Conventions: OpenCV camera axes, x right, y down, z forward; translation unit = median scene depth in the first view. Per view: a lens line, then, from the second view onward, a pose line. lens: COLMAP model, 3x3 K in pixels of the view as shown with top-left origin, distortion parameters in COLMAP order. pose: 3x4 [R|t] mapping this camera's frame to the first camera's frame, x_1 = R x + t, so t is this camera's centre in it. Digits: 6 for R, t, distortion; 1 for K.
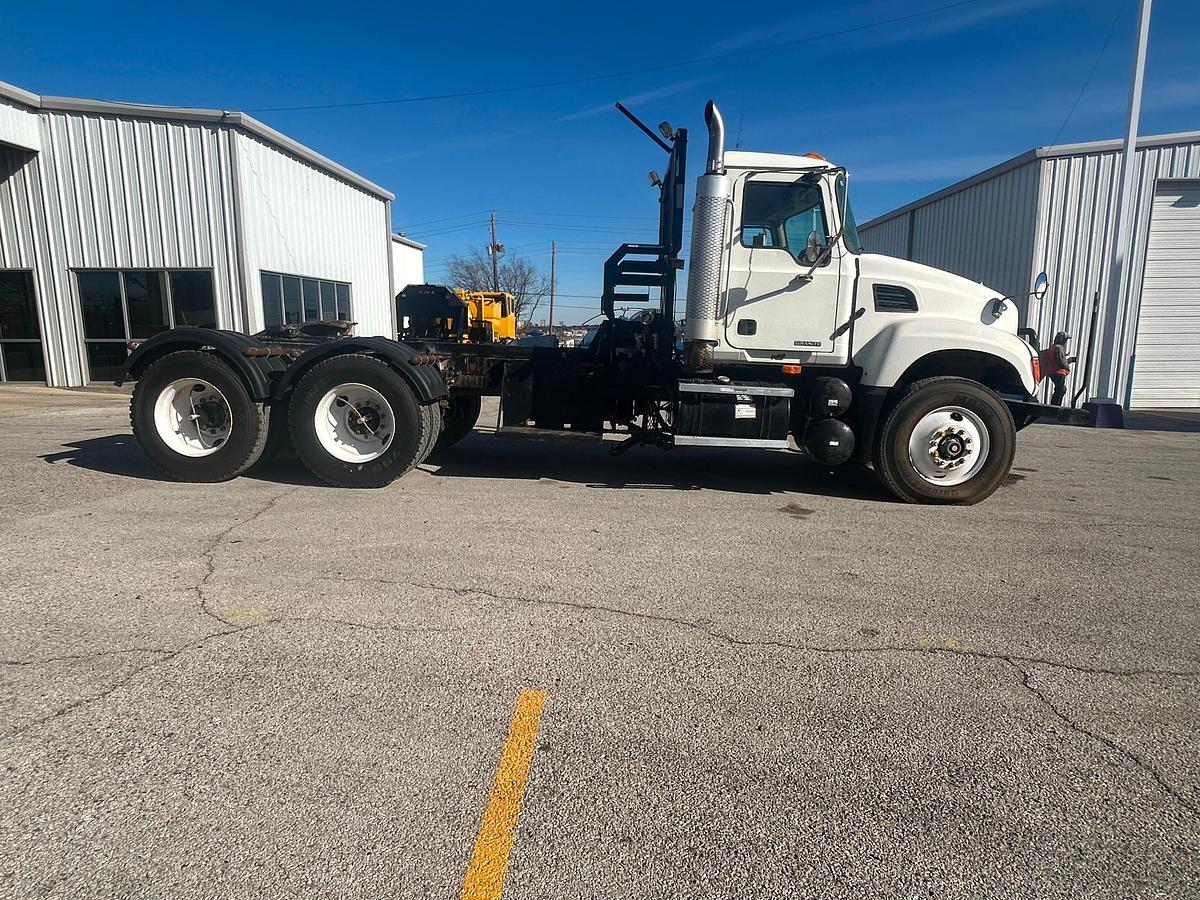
lens RADIAL K [[672.1, 0, 658.2], [0, 672.1, 448.3], [0, 0, 1]] dist [0.001026, -0.000095]
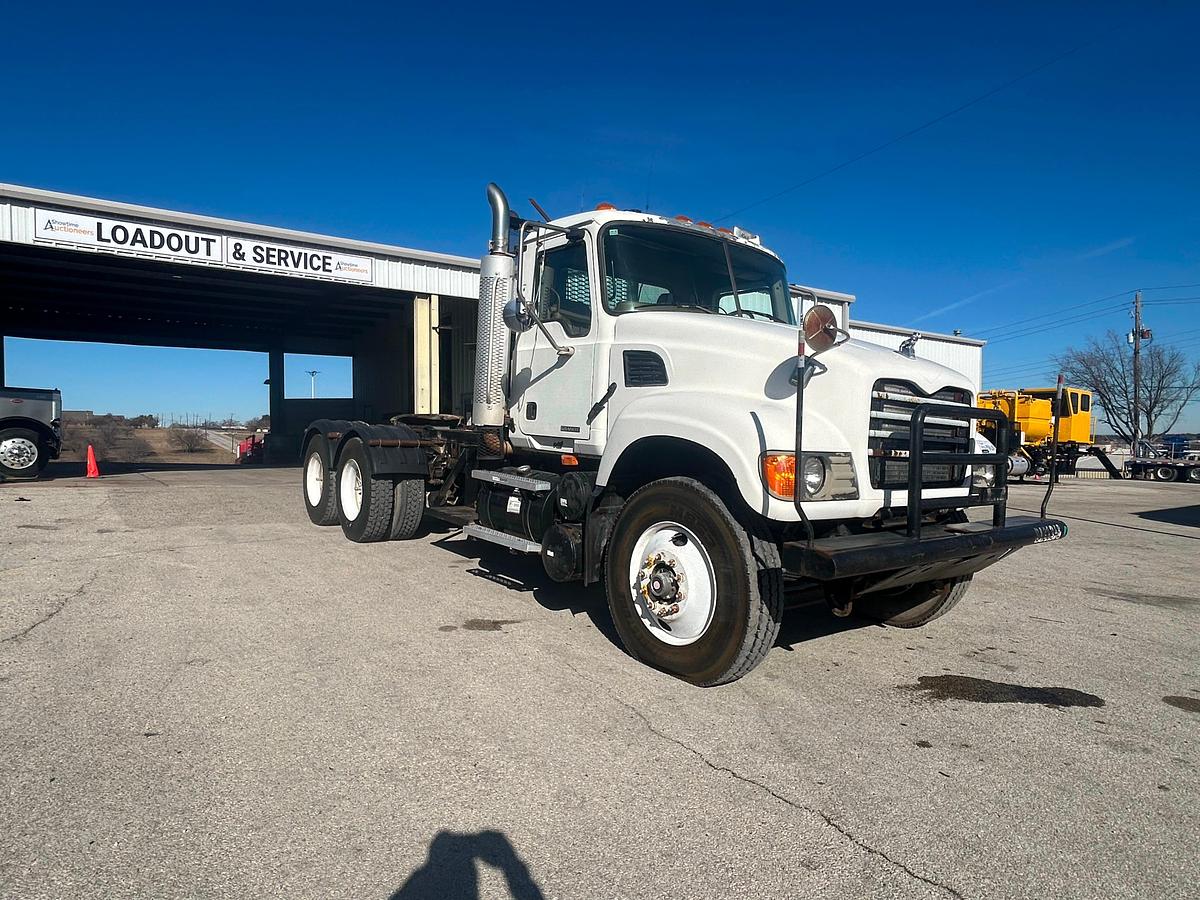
lens RADIAL K [[706.0, 0, 612.9], [0, 706.0, 452.5], [0, 0, 1]] dist [0.004449, 0.000686]
pose [[0.643454, 0.026043, -0.765041, 0.916896], [-0.138205, 0.986950, -0.082644, -0.064202], [0.752905, 0.158910, 0.638656, 0.497821]]
